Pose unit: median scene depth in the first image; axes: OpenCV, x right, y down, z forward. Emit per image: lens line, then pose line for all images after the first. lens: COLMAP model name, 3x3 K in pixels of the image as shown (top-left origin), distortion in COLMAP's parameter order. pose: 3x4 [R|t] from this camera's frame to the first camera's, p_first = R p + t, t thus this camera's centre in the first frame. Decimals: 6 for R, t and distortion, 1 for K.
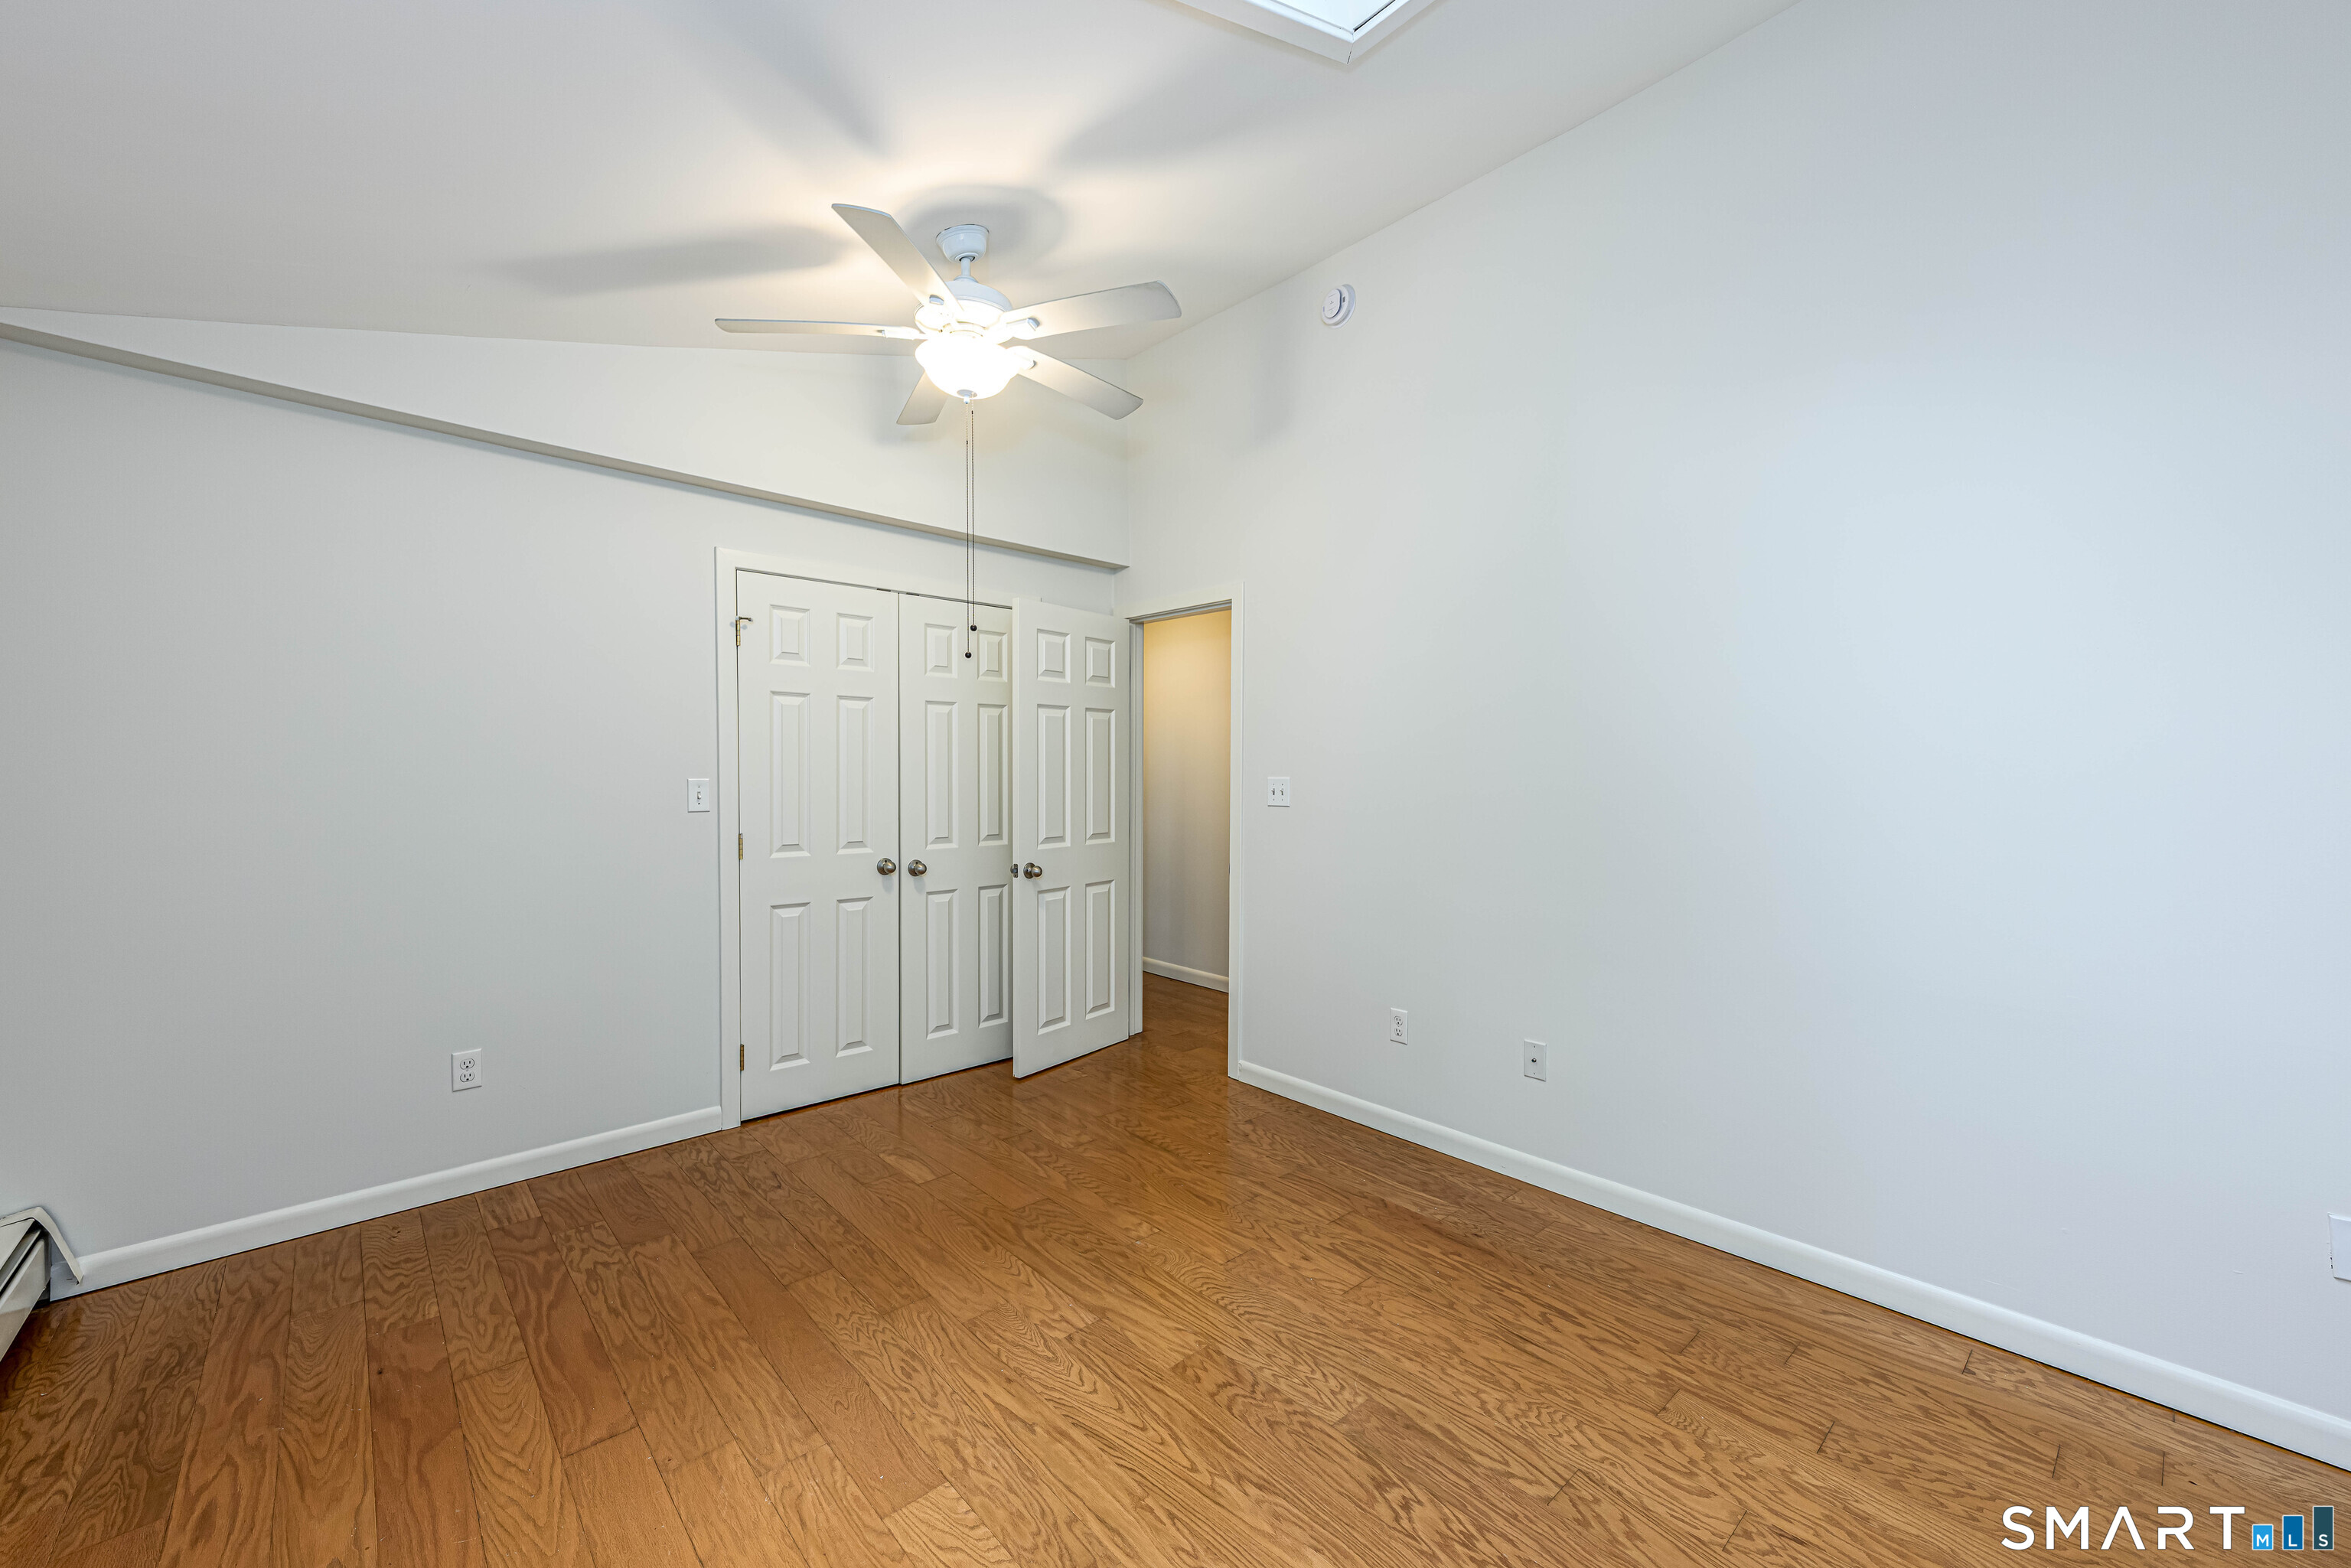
lens RADIAL K [[899.7, 0, 1175.5], [0, 899.7, 784.0], [0, 0, 1]] dist [0.015132, -0.000164]
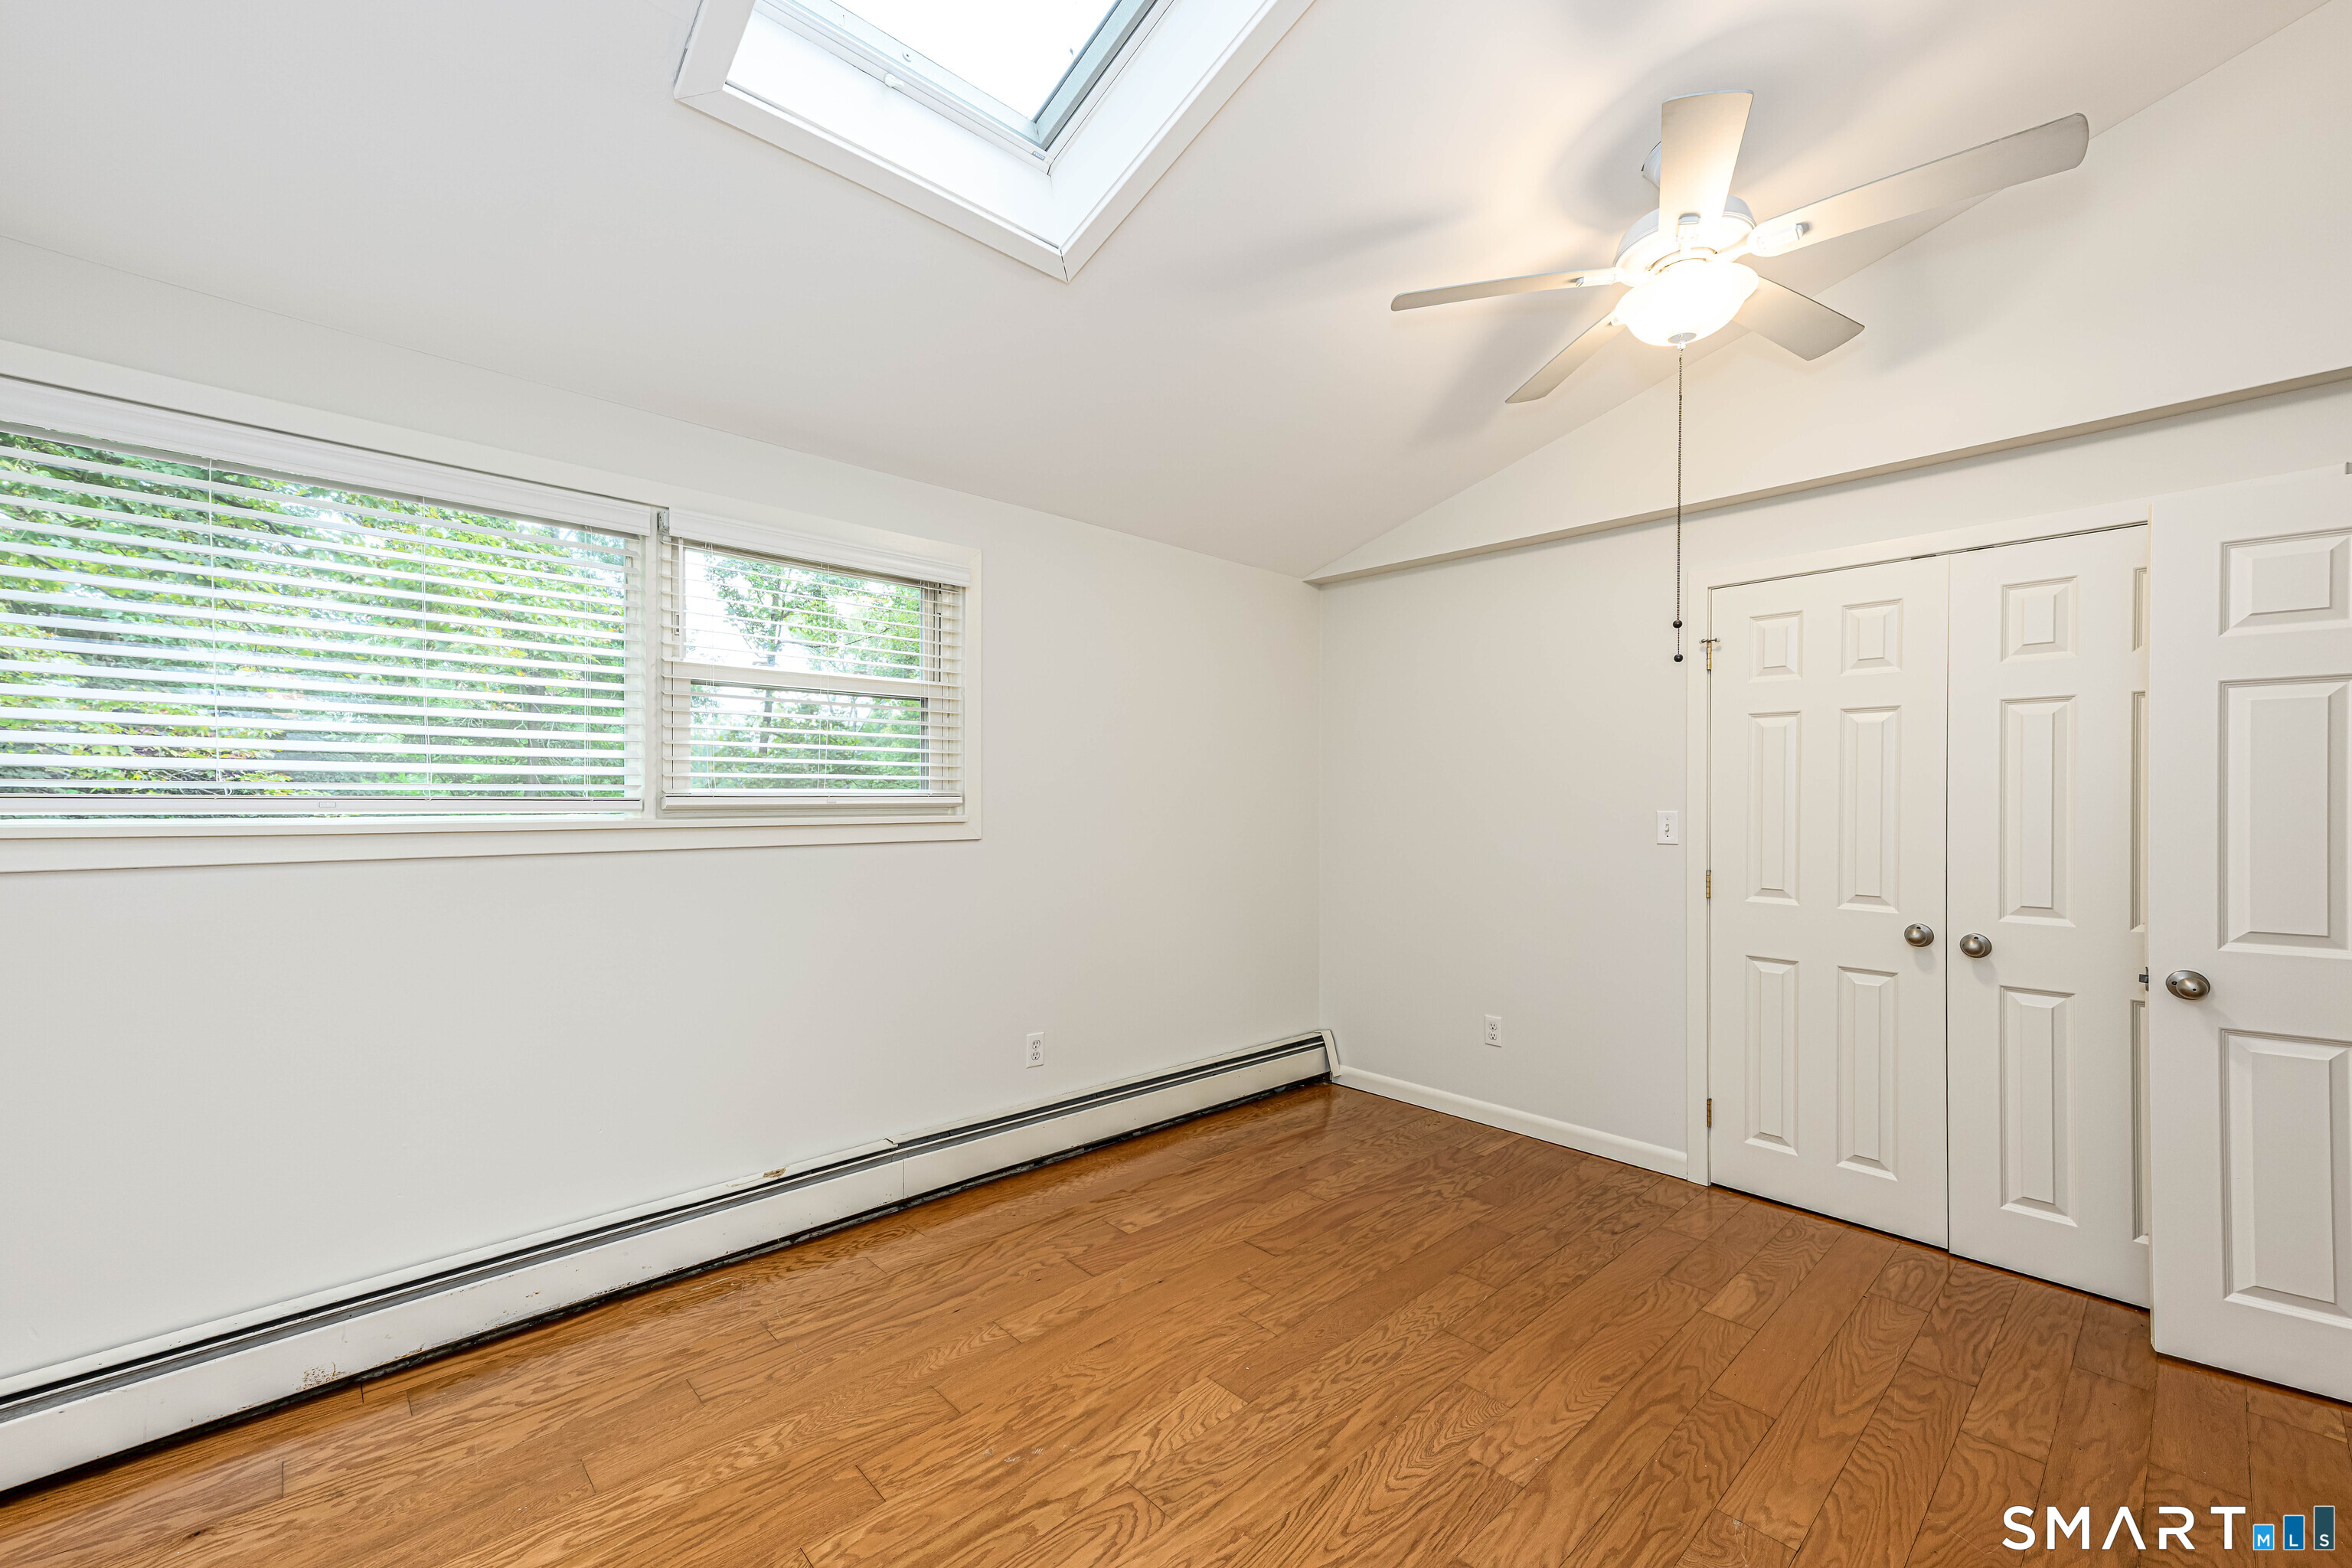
lens RADIAL K [[930.1, 0, 1160.5], [0, 930.1, 787.9], [0, 0, 1]] dist [0.011131, -0.000228]
pose [[0.018910, -0.016488, -0.999685, 0.649804], [-0.023461, 0.999581, -0.016930, -0.000248], [0.999546, 0.023774, 0.018516, 0.571184]]
